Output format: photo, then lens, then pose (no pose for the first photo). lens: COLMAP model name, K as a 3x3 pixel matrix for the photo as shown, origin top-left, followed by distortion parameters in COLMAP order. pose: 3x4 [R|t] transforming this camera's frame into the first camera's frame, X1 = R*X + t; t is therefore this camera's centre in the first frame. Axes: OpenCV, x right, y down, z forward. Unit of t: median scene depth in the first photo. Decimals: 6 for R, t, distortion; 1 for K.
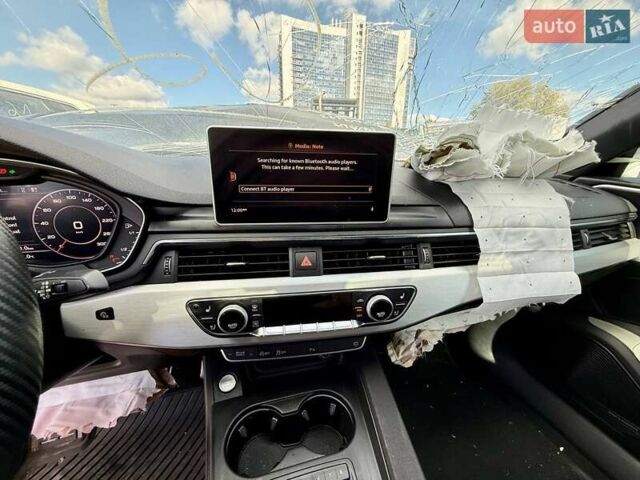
lens RADIAL K [[281.4, 0, 320.0], [0, 281.4, 240.0], [0, 0, 1]] dist [0.016318, 0.000110]
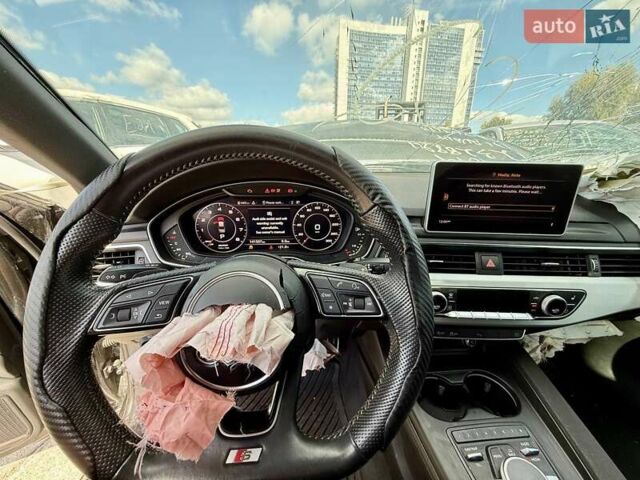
lens RADIAL K [[281.4, 0, 320.0], [0, 281.4, 240.0], [0, 0, 1]] dist [0.016318, 0.000110]
pose [[0.983128, 0.053112, -0.175038, -0.580233], [-0.054598, 0.998502, -0.003679, 0.017620], [0.174580, 0.013174, 0.984555, -0.391485]]
